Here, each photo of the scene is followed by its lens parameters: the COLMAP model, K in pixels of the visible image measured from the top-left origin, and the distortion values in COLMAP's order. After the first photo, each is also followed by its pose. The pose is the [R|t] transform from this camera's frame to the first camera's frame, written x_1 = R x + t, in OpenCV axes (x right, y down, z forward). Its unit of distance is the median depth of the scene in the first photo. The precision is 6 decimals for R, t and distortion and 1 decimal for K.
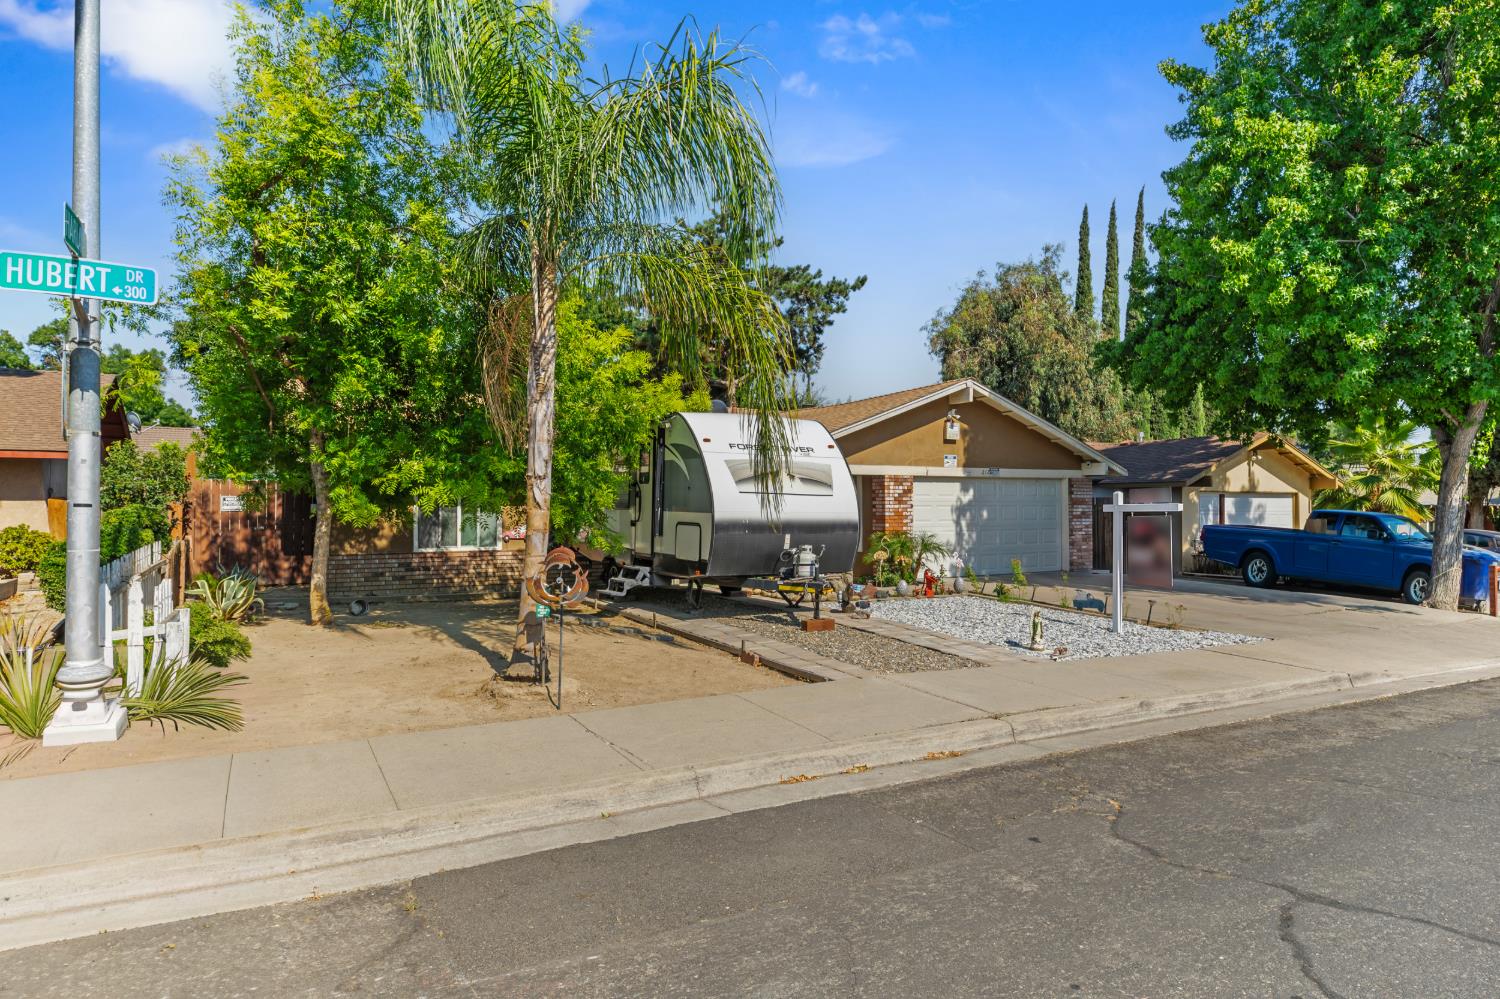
lens RADIAL K [[890.9, 0, 740.8], [0, 890.9, 497.2], [0, 0, 1]] dist [0.000034, -0.000356]
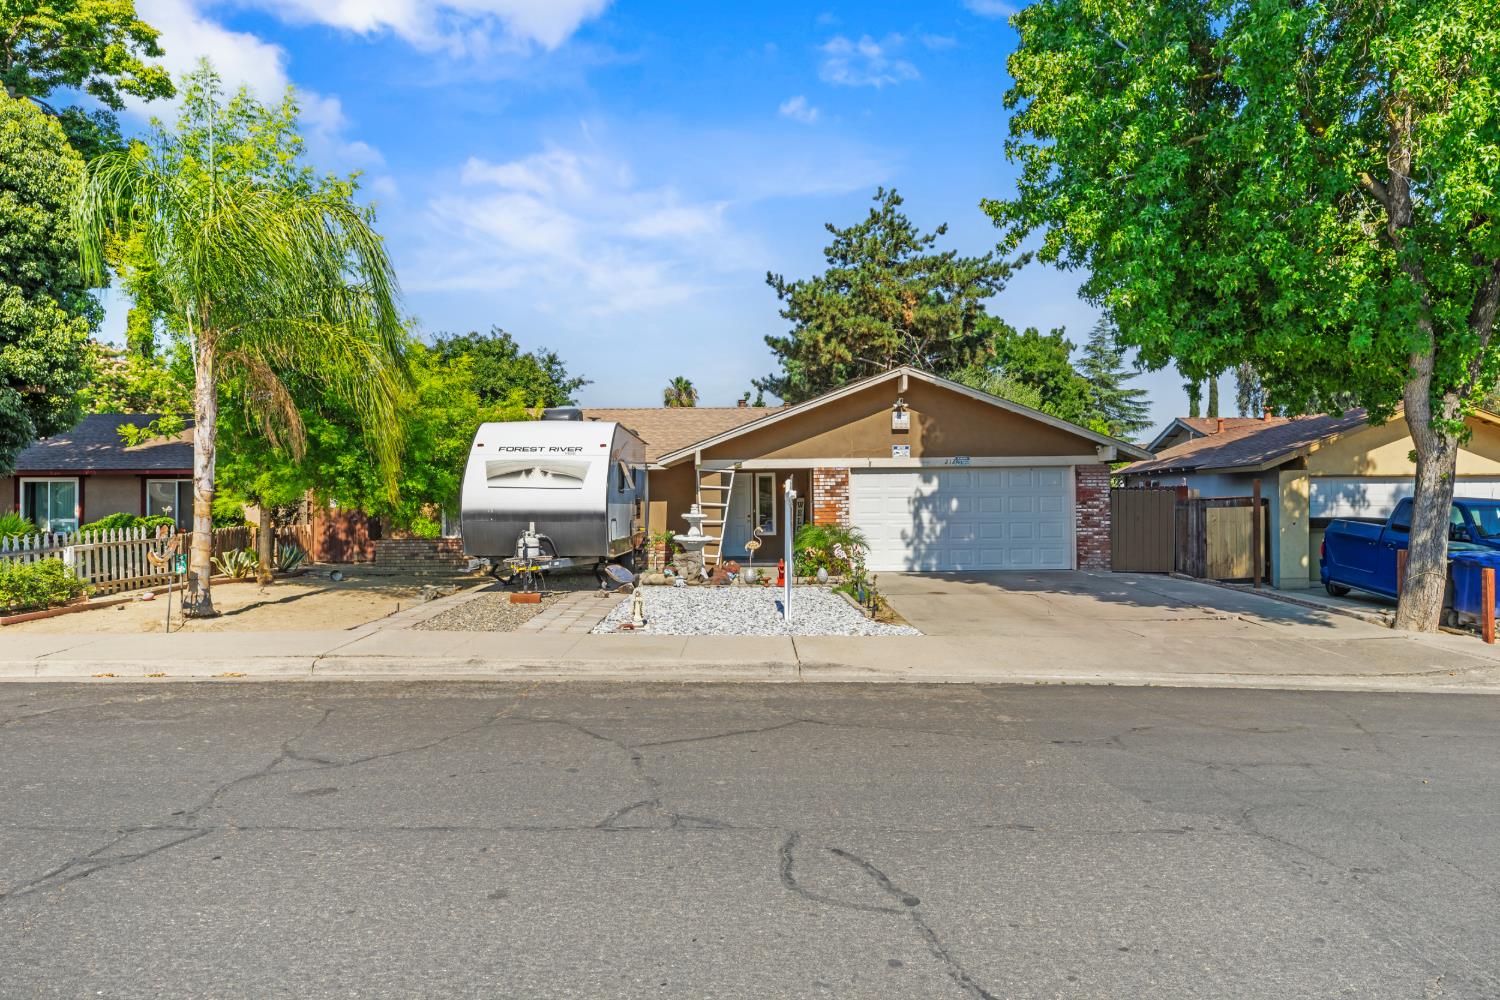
lens RADIAL K [[914.8, 0, 758.5], [0, 914.8, 498.1], [0, 0, 1]] dist [0.004583, -0.001107]
pose [[0.885591, -0.010614, -0.464345, 0.565455], [0.012036, 0.999928, 0.000099, 0.008413], [0.464311, -0.005677, 0.885654, 0.042430]]
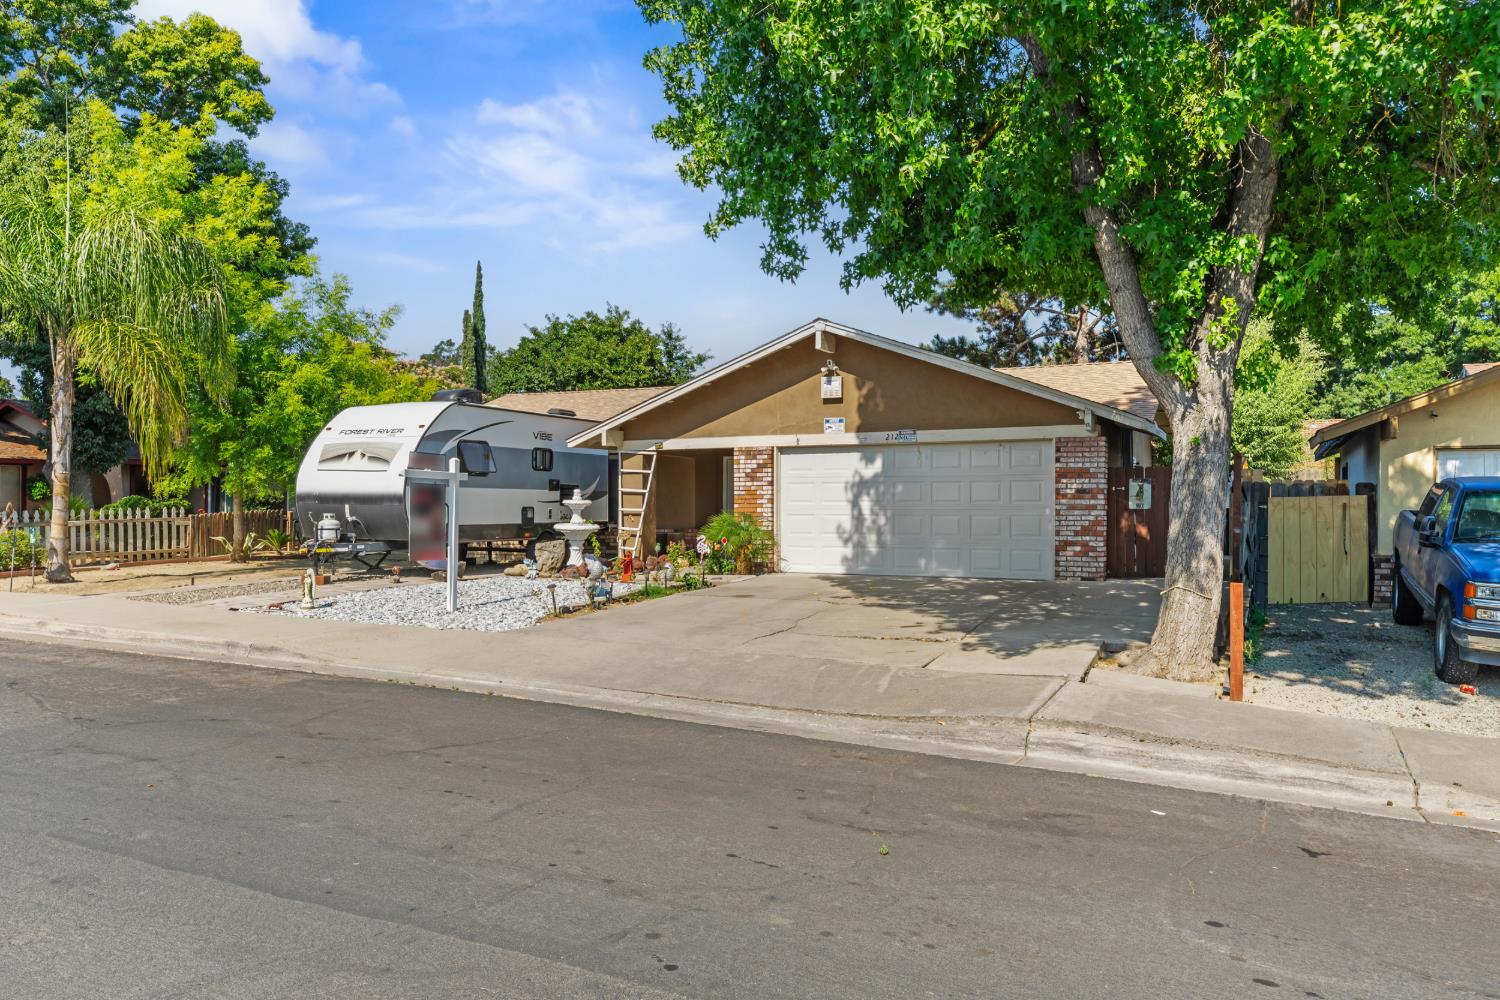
lens RADIAL K [[1082.7, 0, 747.3], [0, 1082.7, 501.5], [0, 0, 1]] dist [0.005274, 0.000433]
pose [[0.579492, -0.003095, -0.814972, 0.978451], [0.007262, 0.999973, 0.001367, 0.025101], [0.814946, -0.006710, 0.579499, 0.385985]]
